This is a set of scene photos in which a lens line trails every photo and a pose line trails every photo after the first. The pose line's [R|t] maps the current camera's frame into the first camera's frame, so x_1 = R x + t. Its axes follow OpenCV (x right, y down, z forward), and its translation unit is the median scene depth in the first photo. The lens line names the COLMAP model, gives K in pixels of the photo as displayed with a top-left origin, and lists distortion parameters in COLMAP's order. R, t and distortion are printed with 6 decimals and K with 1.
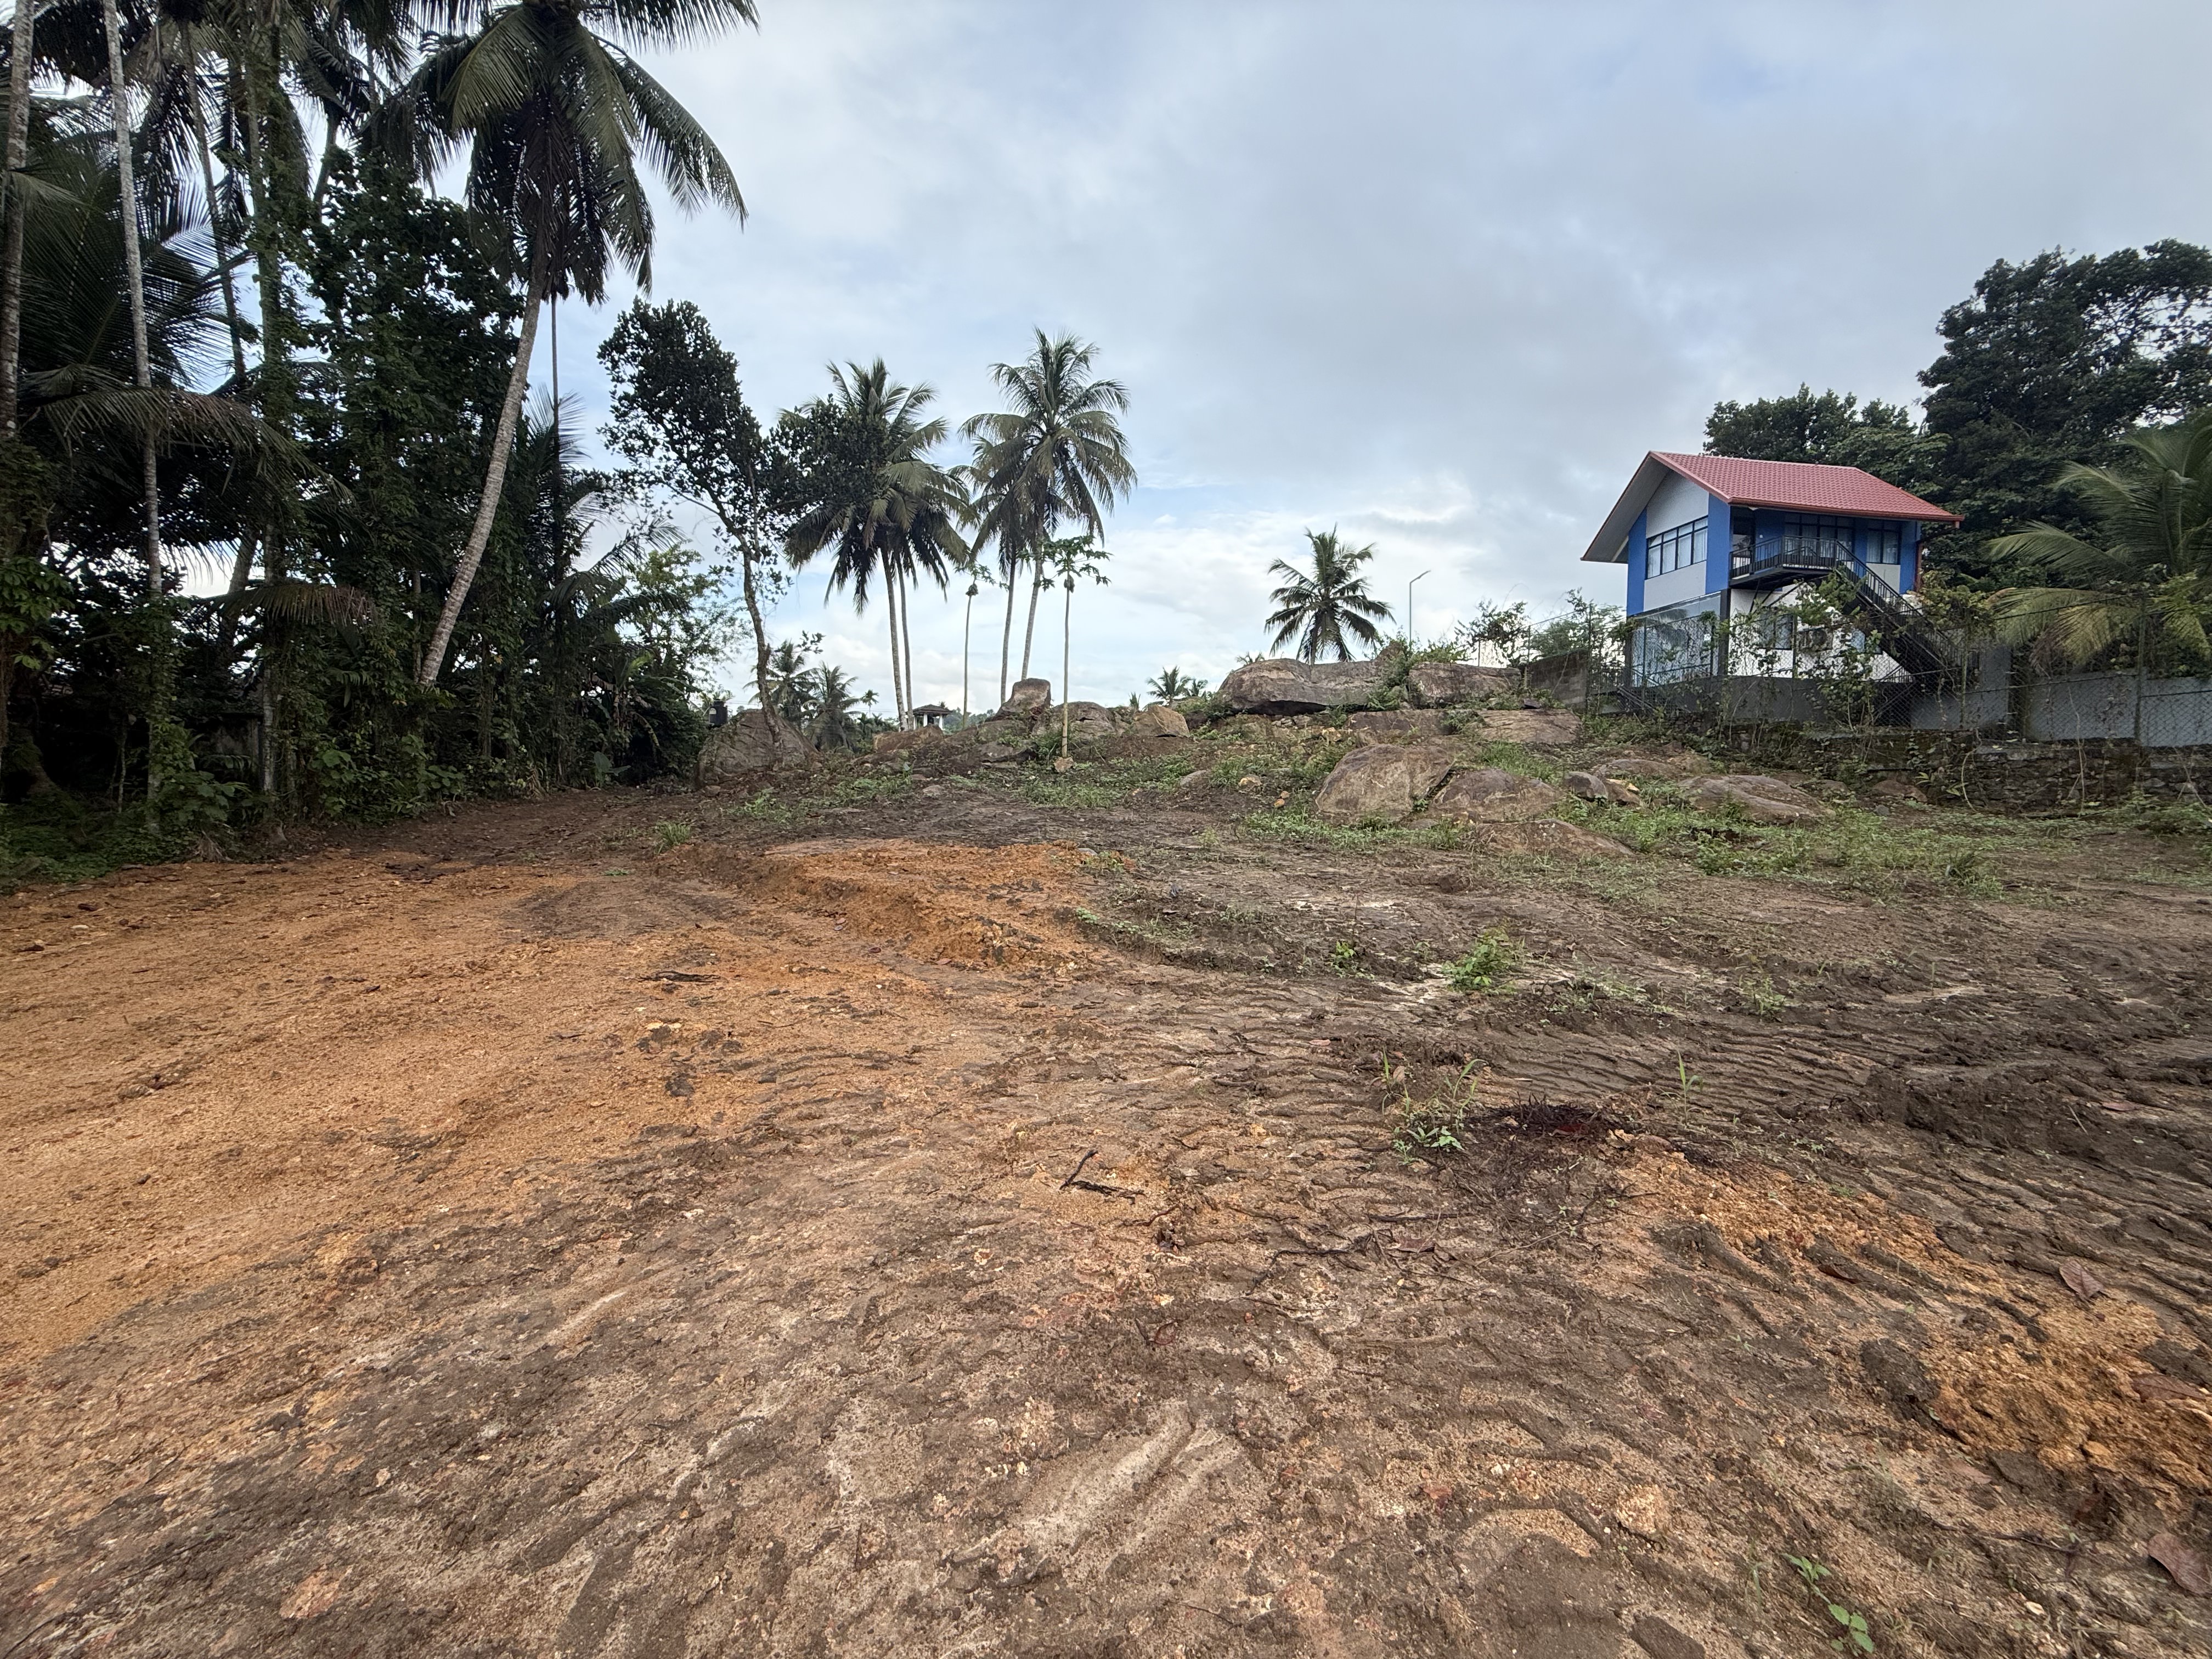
lens RADIAL K [[891.7, 0, 1107.0], [0, 891.7, 828.5], [0, 0, 1]] dist [-0.000495, -0.000045]
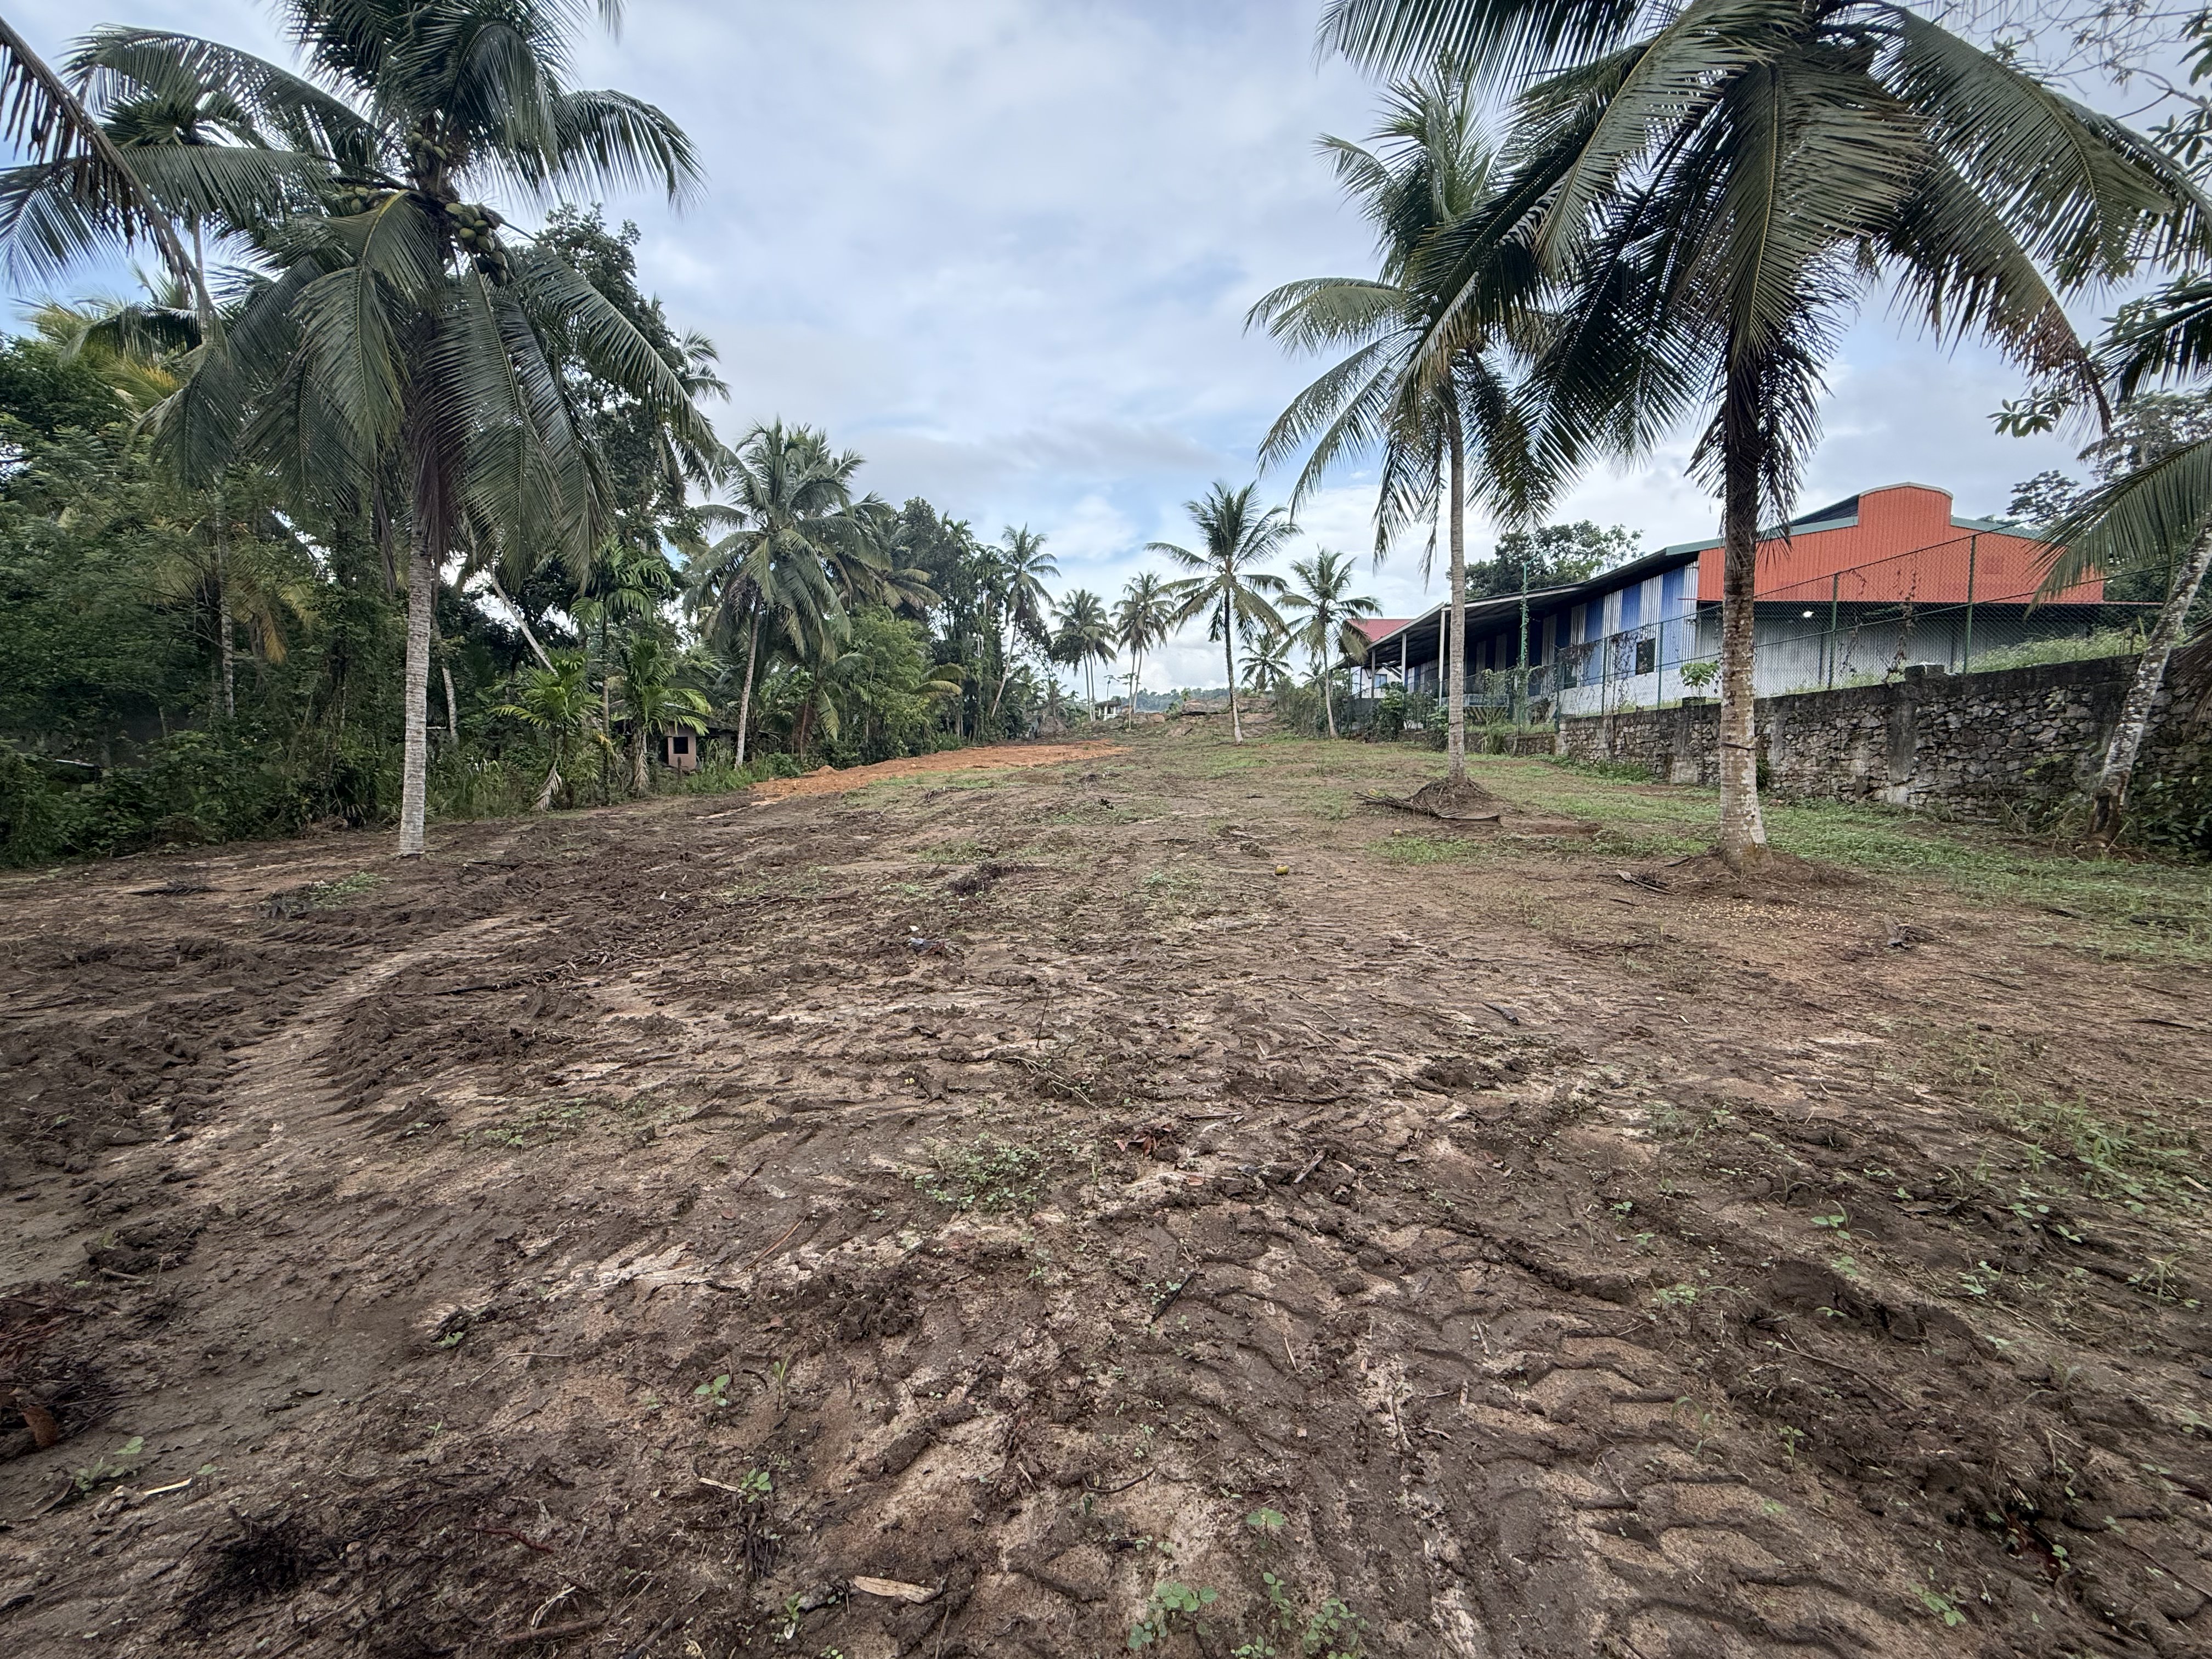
lens RADIAL K [[891.7, 0, 1107.2], [0, 891.7, 822.2], [0, 0, 1]] dist [-0.000495, -0.000045]
pose [[0.977825, 0.002626, -0.209405, 0.382290], [0.001994, 0.999759, 0.021849, 0.141563], [0.209412, -0.021782, 0.977585, -1.632290]]
